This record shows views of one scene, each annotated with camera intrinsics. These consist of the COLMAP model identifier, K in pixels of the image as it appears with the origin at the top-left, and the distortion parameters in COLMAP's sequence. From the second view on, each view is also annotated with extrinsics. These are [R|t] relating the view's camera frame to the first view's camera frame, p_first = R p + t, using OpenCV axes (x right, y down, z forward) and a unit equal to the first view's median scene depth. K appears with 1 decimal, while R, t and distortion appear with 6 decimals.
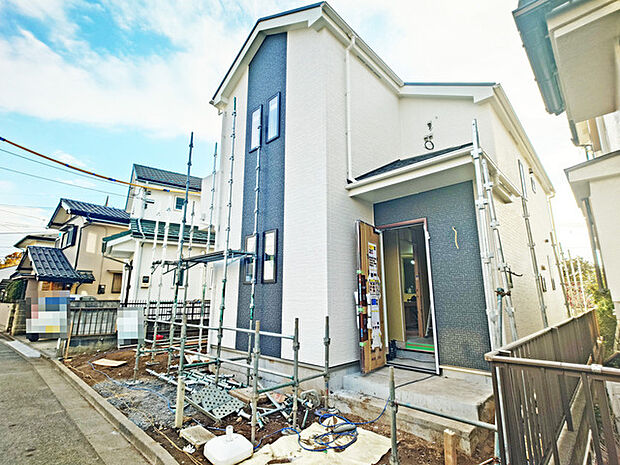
lens RADIAL K [[305.5, 0, 309.7], [0, 305.5, 235.1], [0, 0, 1]] dist [0.019637, -0.013638]
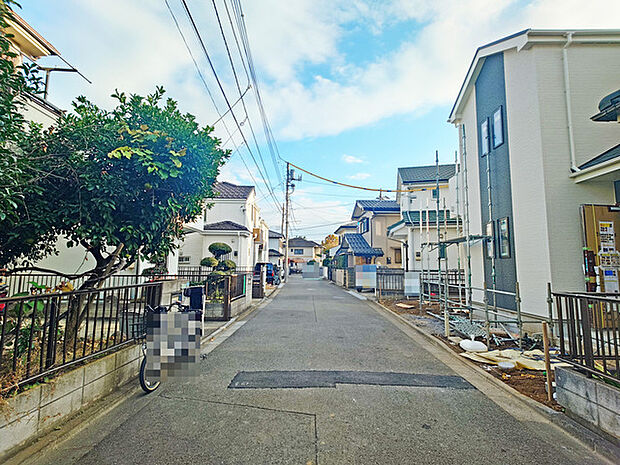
lens RADIAL K [[298.1, 0, 310.4], [0, 298.1, 234.4], [0, 0, 1]] dist [0.021783, -0.011890]
pose [[0.677081, -0.072945, -0.732284, 0.204779], [0.142037, 0.989318, 0.032781, -0.086553], [0.722071, -0.126207, 0.680210, -0.399763]]
